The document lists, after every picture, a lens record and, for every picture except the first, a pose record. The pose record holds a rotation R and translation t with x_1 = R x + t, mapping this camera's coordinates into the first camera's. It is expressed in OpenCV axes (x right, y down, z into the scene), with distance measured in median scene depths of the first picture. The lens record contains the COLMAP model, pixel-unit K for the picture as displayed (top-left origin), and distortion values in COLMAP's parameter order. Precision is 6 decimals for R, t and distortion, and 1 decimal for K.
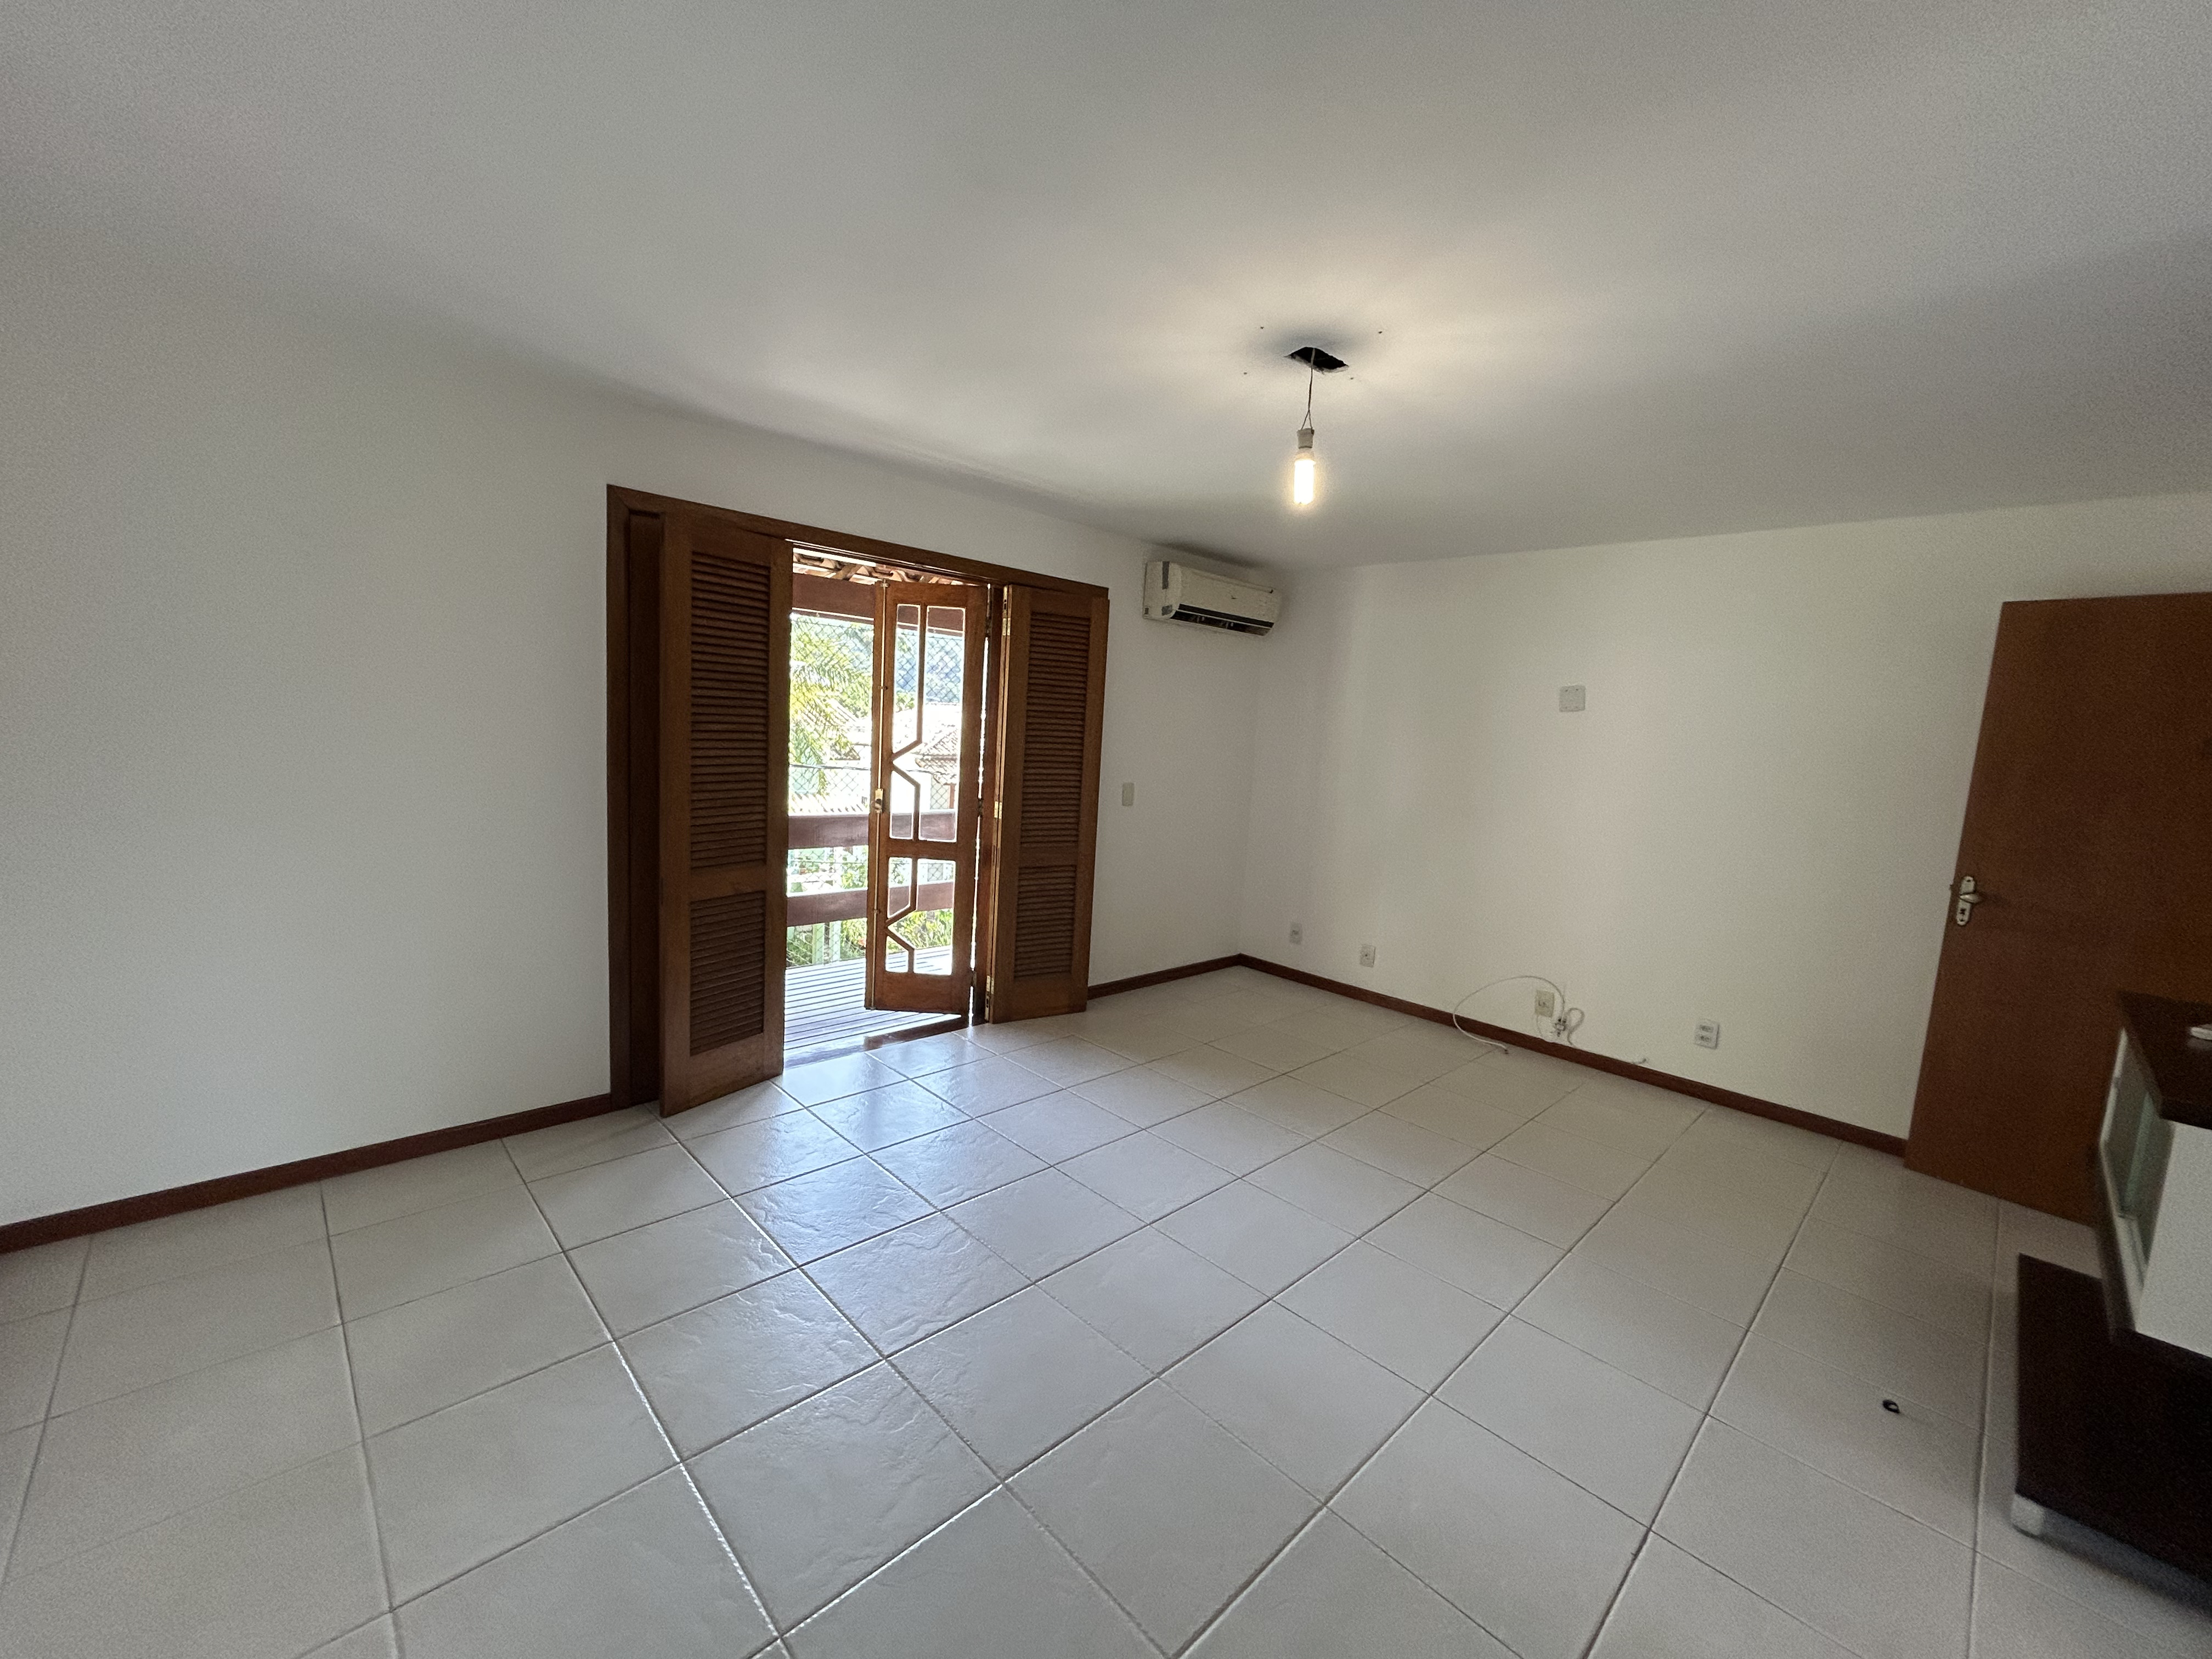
lens RADIAL K [[890.9, 0, 1106.7], [0, 890.9, 830.7], [0, 0, 1]] dist [0.002440, -0.000848]
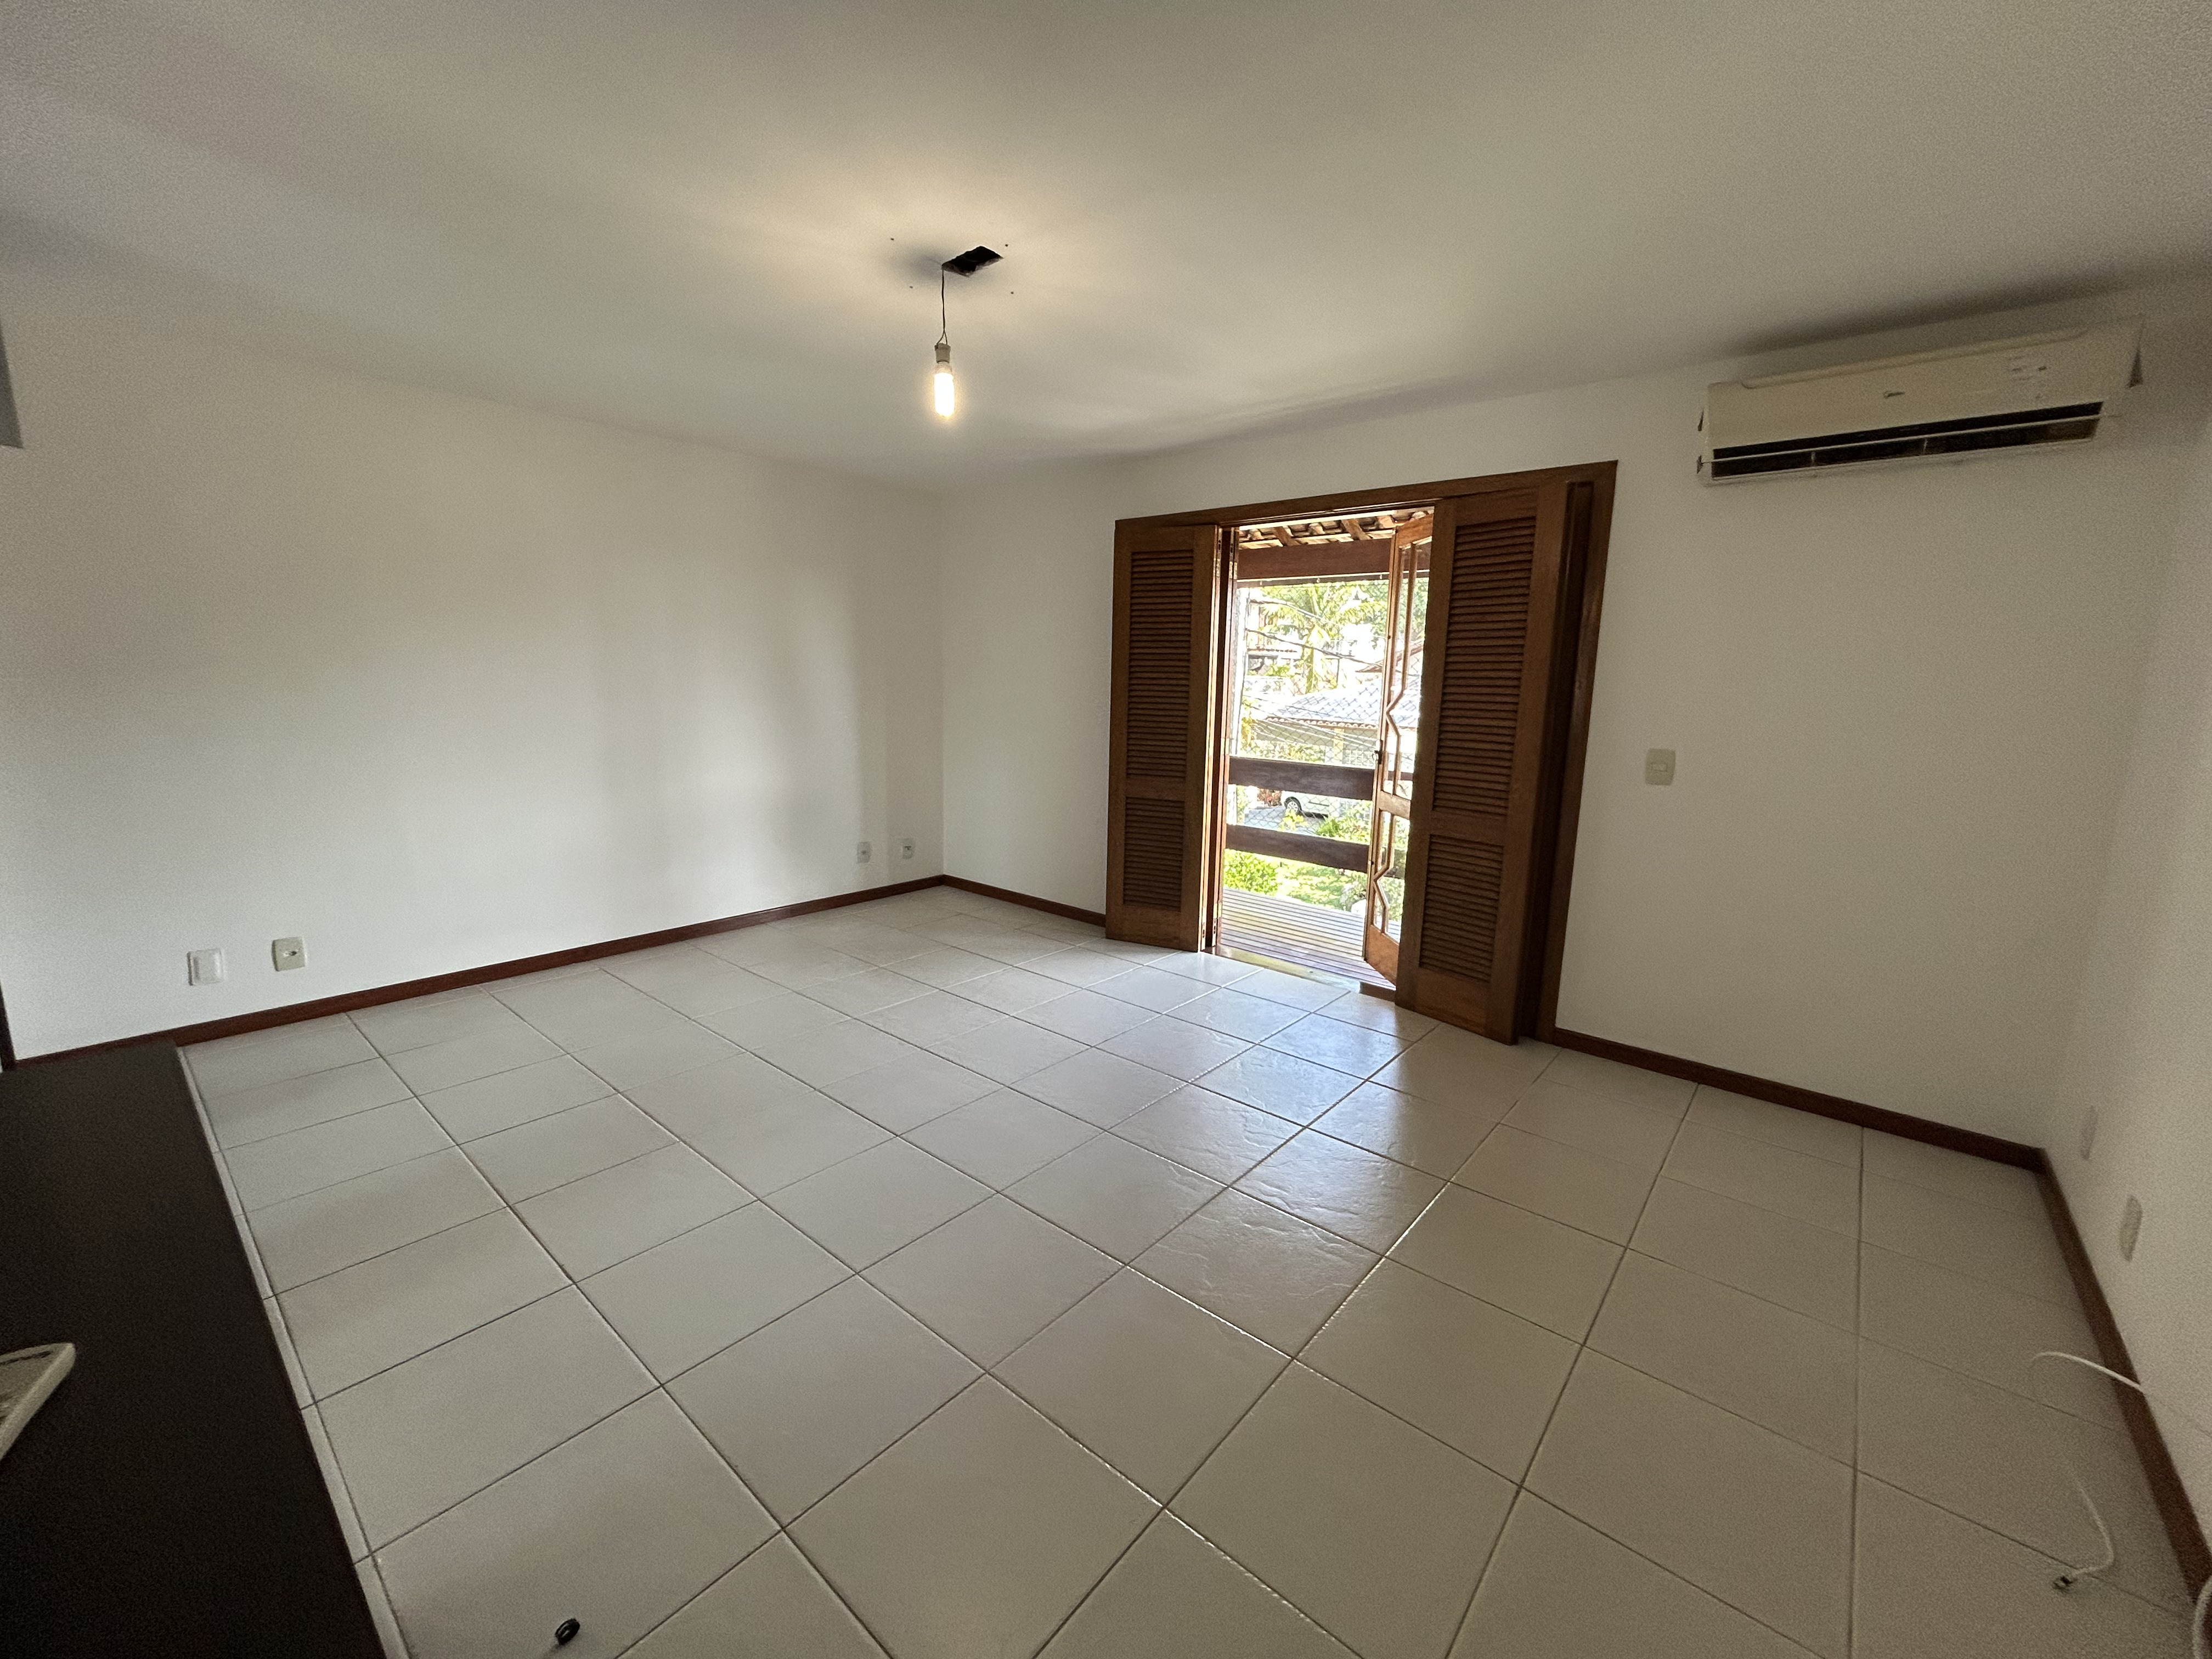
lens RADIAL K [[890.9, 0, 1111.3], [0, 890.9, 823.4], [0, 0, 1]] dist [0.002440, -0.000848]
pose [[0.096736, 0.109397, -0.989280, 0.716378], [-0.134757, 0.986229, 0.095882, -0.009312], [0.986145, 0.124037, 0.110146, 0.607205]]
